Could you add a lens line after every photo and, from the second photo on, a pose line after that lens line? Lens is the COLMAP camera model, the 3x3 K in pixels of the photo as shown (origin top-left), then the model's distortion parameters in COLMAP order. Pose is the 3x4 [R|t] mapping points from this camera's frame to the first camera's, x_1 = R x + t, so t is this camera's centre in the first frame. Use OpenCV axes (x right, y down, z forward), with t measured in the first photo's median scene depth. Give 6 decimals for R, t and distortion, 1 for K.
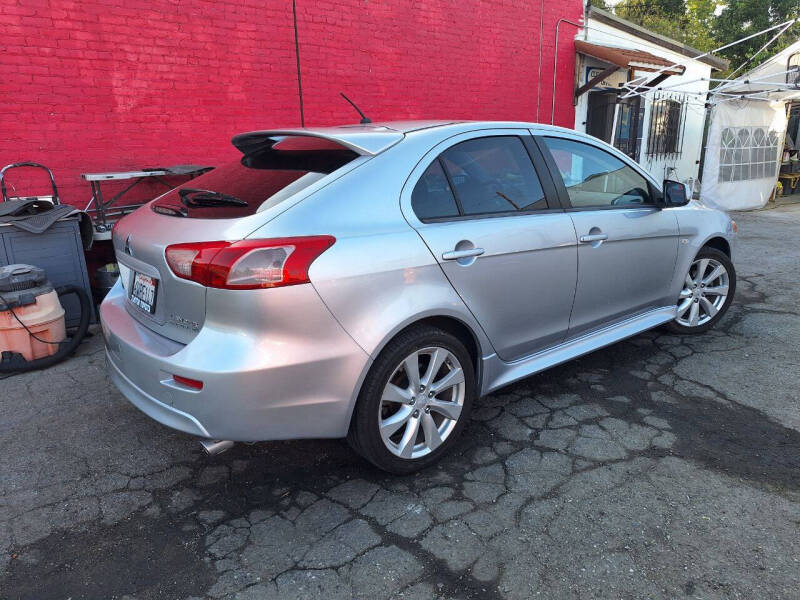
lens RADIAL K [[559.8, 0, 407.7], [0, 559.8, 303.2], [0, 0, 1]] dist [0.048183, -0.044551]
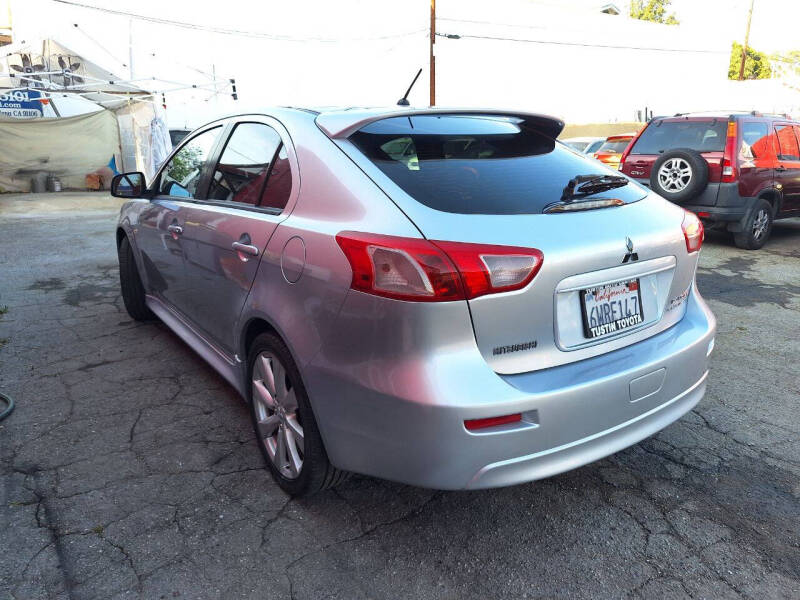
lens RADIAL K [[556.3, 0, 401.7], [0, 556.3, 301.1], [0, 0, 1]] dist [0.016145, -0.004224]
pose [[0.071059, -0.255306, 0.964246, -0.866530], [0.264911, 0.936804, 0.228518, -0.201155], [-0.961651, 0.239201, 0.134201, 0.834684]]
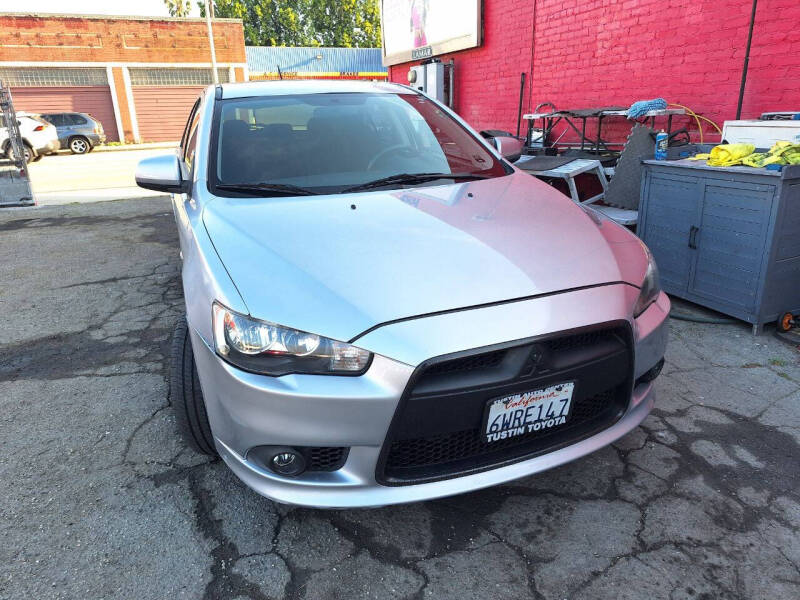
lens RADIAL K [[561.0, 0, 400.0], [0, 561.0, 300.0], [0, 0, 1]] dist [0.034373, -0.025631]
pose [[-0.302515, 0.339351, -0.890688, 1.104679], [-0.216809, 0.885477, 0.411003, -0.424374], [0.928158, 0.317444, -0.194296, 1.491786]]
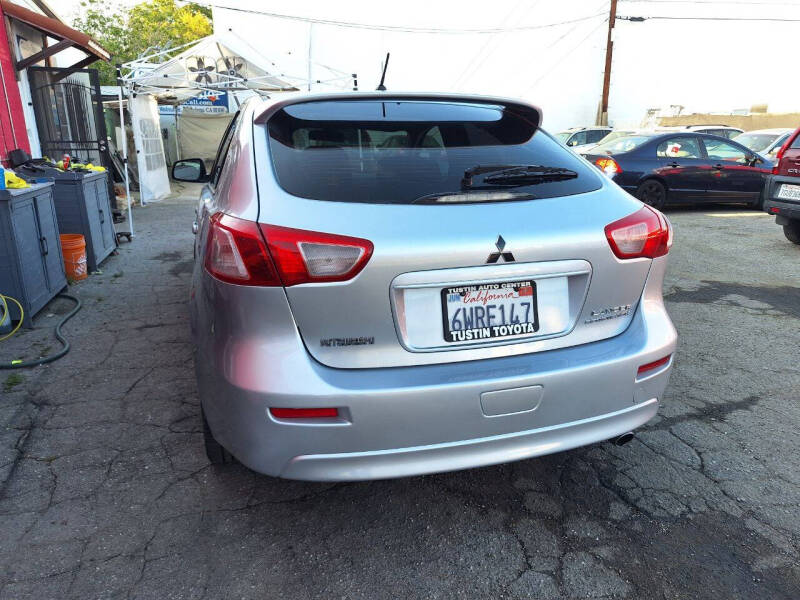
lens RADIAL K [[554.5, 0, 400.5], [0, 554.5, 305.0], [0, 0, 1]] dist [0.033272, -0.028379]
pose [[0.372807, -0.251122, 0.893282, -0.794582], [0.238832, 0.956217, 0.169139, -0.124188], [-0.896646, 0.150288, 0.416461, 0.578439]]
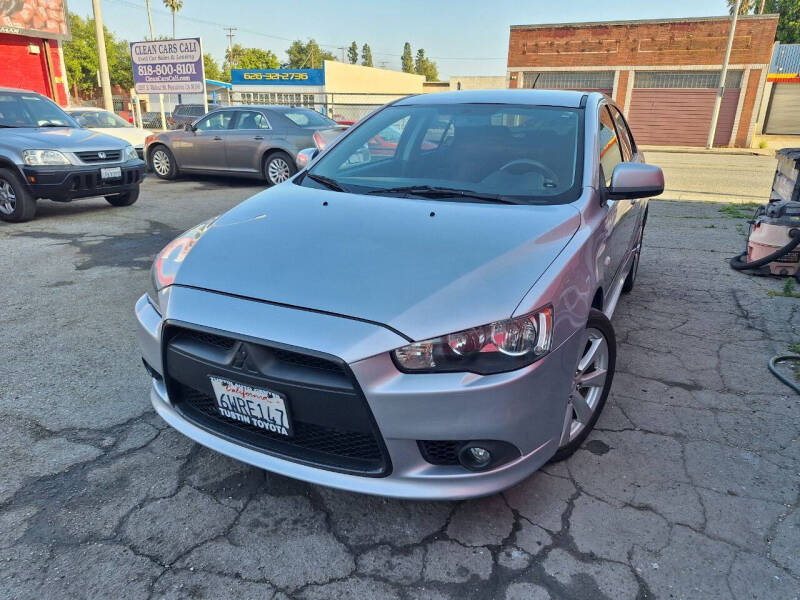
lens RADIAL K [[564.0, 0, 403.2], [0, 564.0, 300.9], [0, 0, 1]] dist [0.021243, -0.009219]
pose [[-0.913215, 0.134270, -0.384719, 0.730083], [-0.106584, 0.832567, 0.543573, -0.545162], [0.393290, 0.537405, -0.746002, 1.927887]]
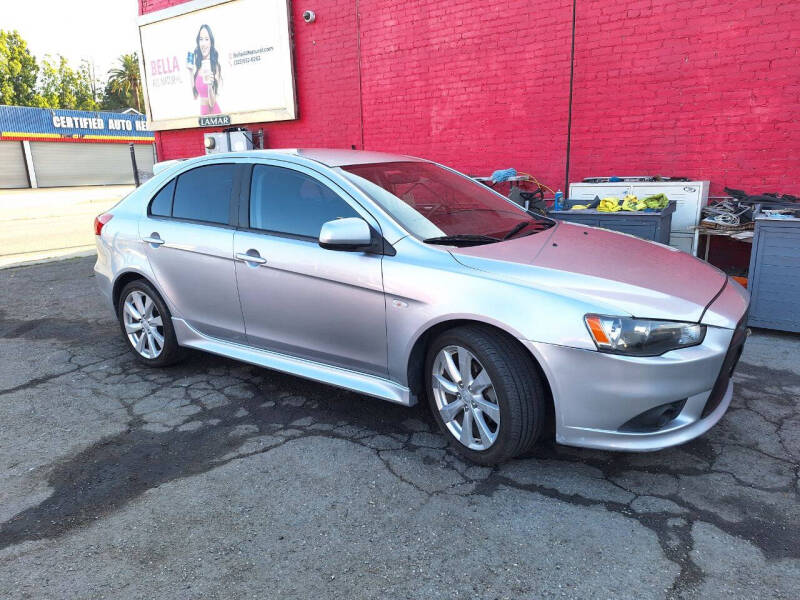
lens RADIAL K [[557.8, 0, 400.2], [0, 557.8, 312.1], [0, 0, 1]] dist [0.054709, -0.046121]
pose [[0.272450, 0.260633, -0.926197, 1.259720], [-0.238427, 0.950878, 0.197443, -0.262810], [0.932161, 0.167037, 0.321209, 0.826037]]
